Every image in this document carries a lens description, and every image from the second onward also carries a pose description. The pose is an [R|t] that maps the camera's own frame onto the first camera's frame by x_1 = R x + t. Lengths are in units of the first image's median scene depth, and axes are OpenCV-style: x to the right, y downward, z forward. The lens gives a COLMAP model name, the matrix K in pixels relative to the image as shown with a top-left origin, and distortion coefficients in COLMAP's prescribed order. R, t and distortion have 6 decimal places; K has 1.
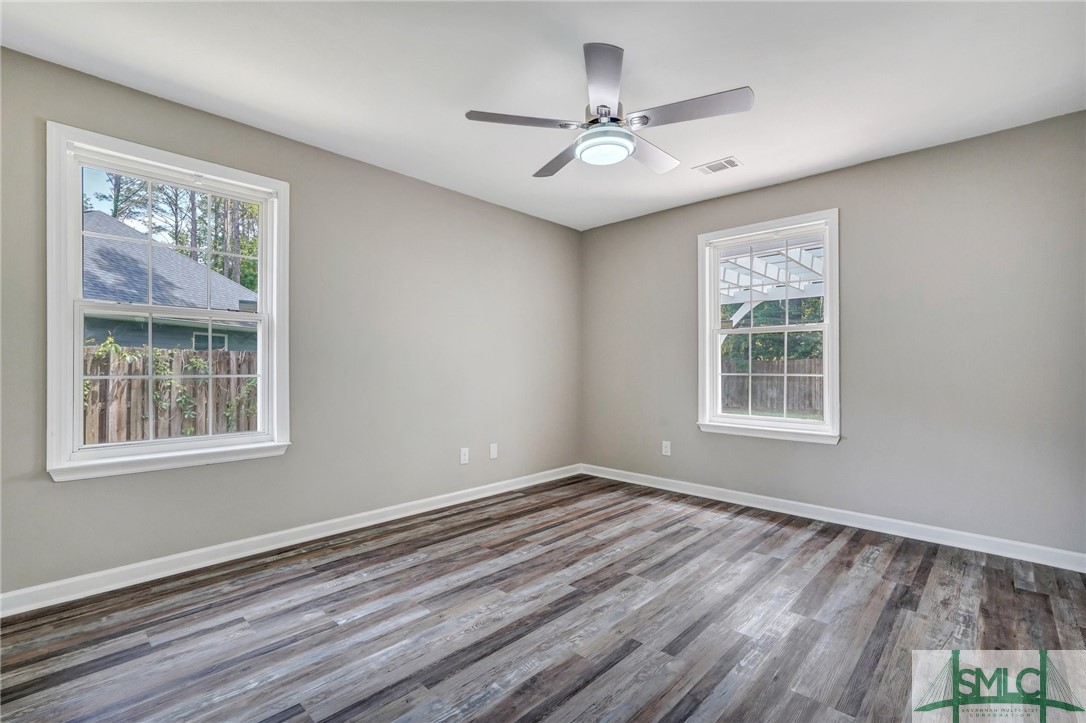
lens RADIAL K [[494.3, 0, 543.0], [0, 494.3, 361.5], [0, 0, 1]] dist [-0.006576, 0.000180]
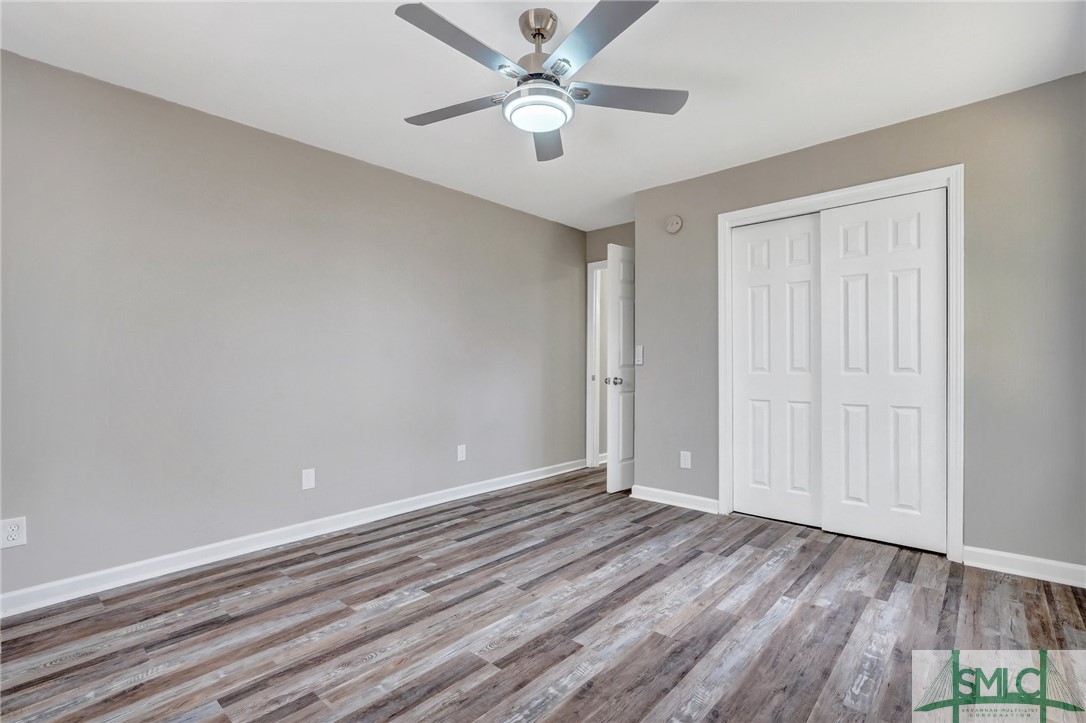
lens RADIAL K [[494.3, 0, 543.0], [0, 494.3, 361.5], [0, 0, 1]] dist [-0.006576, 0.000180]
pose [[-0.999373, 0.001405, -0.035367, 0.157220], [0.002058, 0.999828, -0.018439, 0.023131], [0.035335, -0.018501, -0.999204, 1.972647]]
